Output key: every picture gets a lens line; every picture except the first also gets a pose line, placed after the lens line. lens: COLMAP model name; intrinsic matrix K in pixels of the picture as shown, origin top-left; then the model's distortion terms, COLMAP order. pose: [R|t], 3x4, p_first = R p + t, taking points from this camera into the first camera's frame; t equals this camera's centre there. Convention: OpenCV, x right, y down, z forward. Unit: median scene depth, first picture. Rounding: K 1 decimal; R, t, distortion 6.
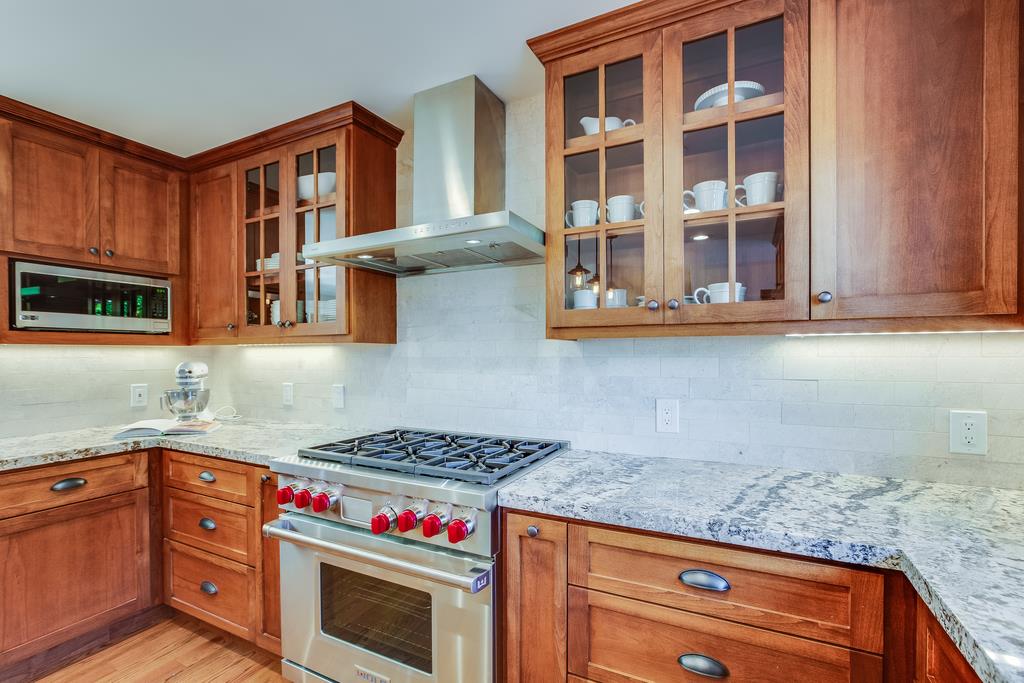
lens RADIAL K [[465.4, 0, 508.8], [0, 465.4, 358.9], [0, 0, 1]] dist [-0.033642, 0.014069]
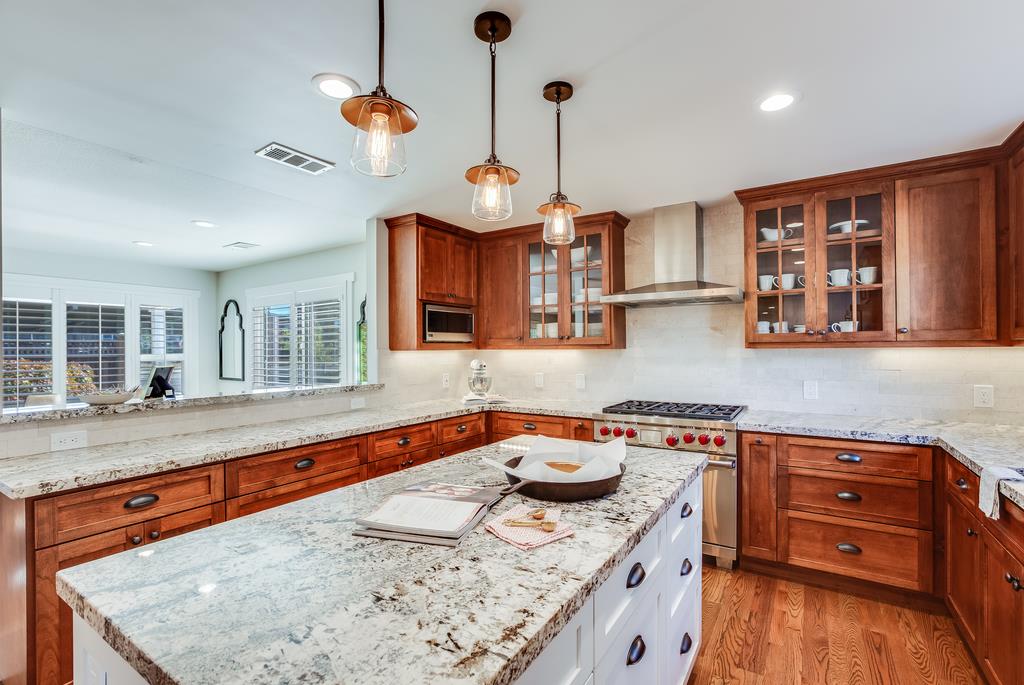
lens RADIAL K [[465.4, 0, 514.9], [0, 465.4, 347.0], [0, 0, 1]] dist [-0.033642, 0.014069]
pose [[0.994991, -0.003143, -0.099913, -0.809950], [0.001706, 0.999894, -0.014473, -0.028018], [0.099948, 0.014230, 0.994891, -1.167153]]
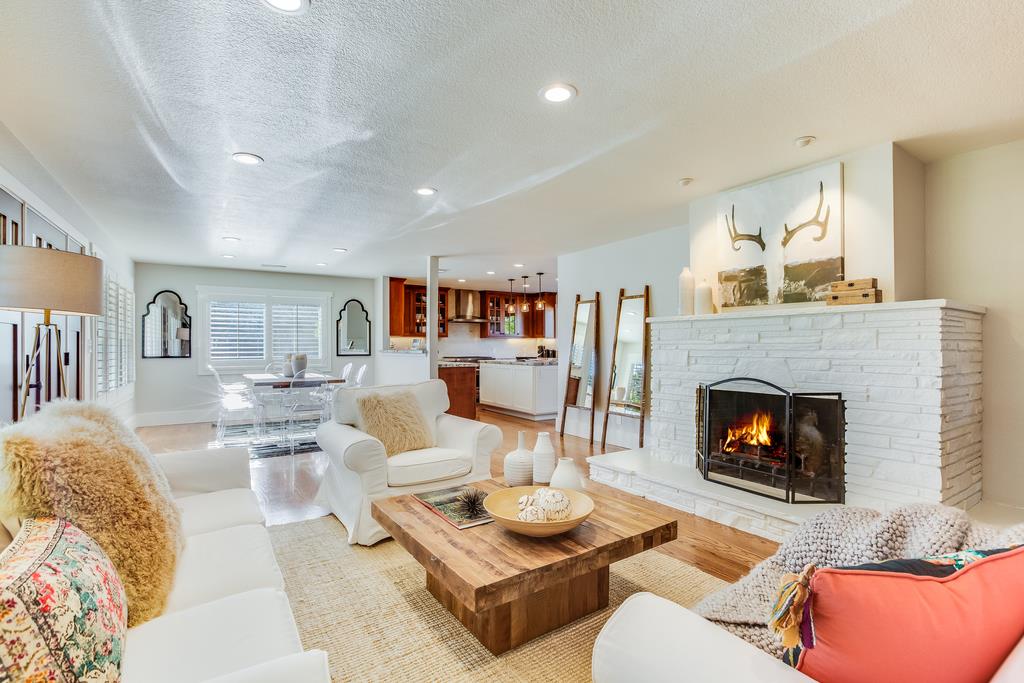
lens RADIAL K [[465.4, 0, 514.8], [0, 465.4, 345.3], [0, 0, 1]] dist [-0.033642, 0.014069]
pose [[0.498676, 0.003806, 0.866780, -6.336467], [0.008132, 0.999926, -0.009070, 0.145530], [-0.866750, 0.011572, 0.498608, -3.012652]]
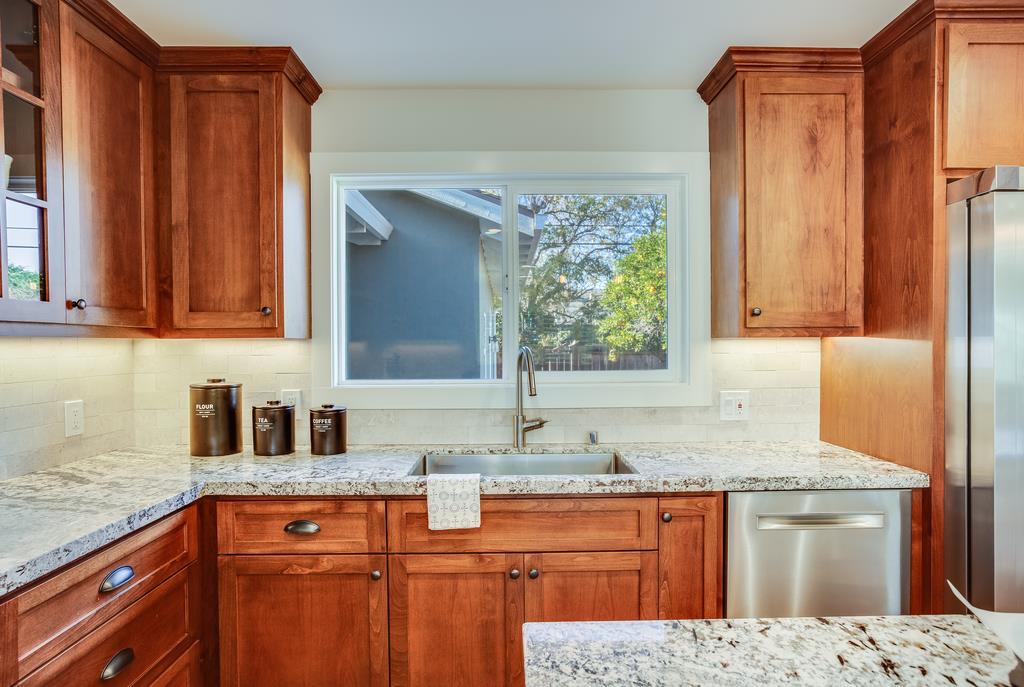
lens RADIAL K [[573.2, 0, 518.3], [0, 573.2, 350.7], [0, 0, 1]] dist [-0.007116, 0.006621]
pose [[-0.466770, -0.005084, 0.884364, -0.914940], [0.016304, 0.999764, 0.014353, -0.024114], [-0.884228, 0.021118, -0.466577, 0.652585]]
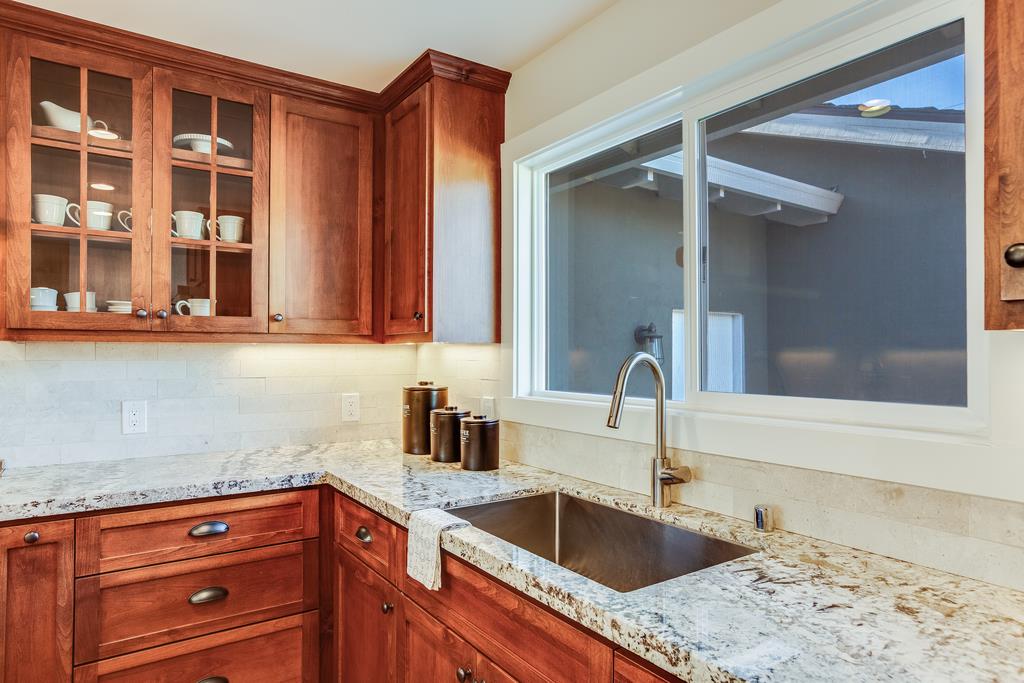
lens RADIAL K [[618.0, 0, 515.7], [0, 618.0, 347.6], [0, 0, 1]] dist [-0.034129, 0.032598]
pose [[0.478357, 0.013038, 0.878069, -0.580220], [0.008149, 0.999781, -0.019284, 0.001126], [-0.878128, 0.016380, 0.478146, -0.510860]]
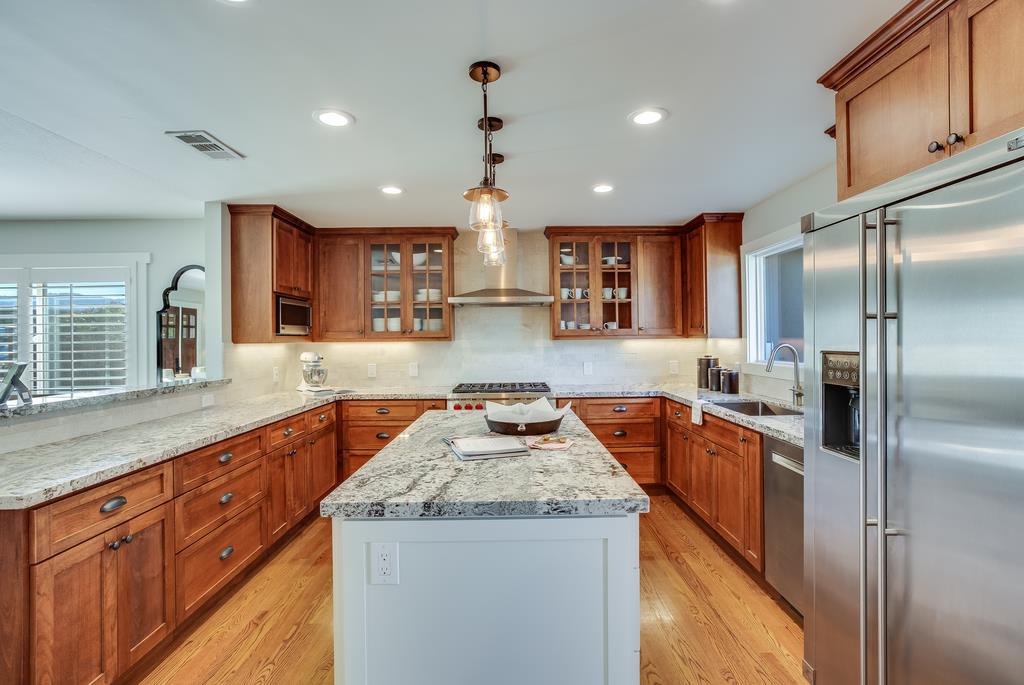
lens RADIAL K [[482.5, 0, 518.1], [0, 482.5, 332.6], [0, 0, 1]] dist [-0.016689, 0.005223]
pose [[0.885338, 0.000692, 0.464947, -1.665598], [0.012838, 0.999581, -0.025934, -0.019621], [-0.464770, 0.028930, 0.884959, -1.622857]]
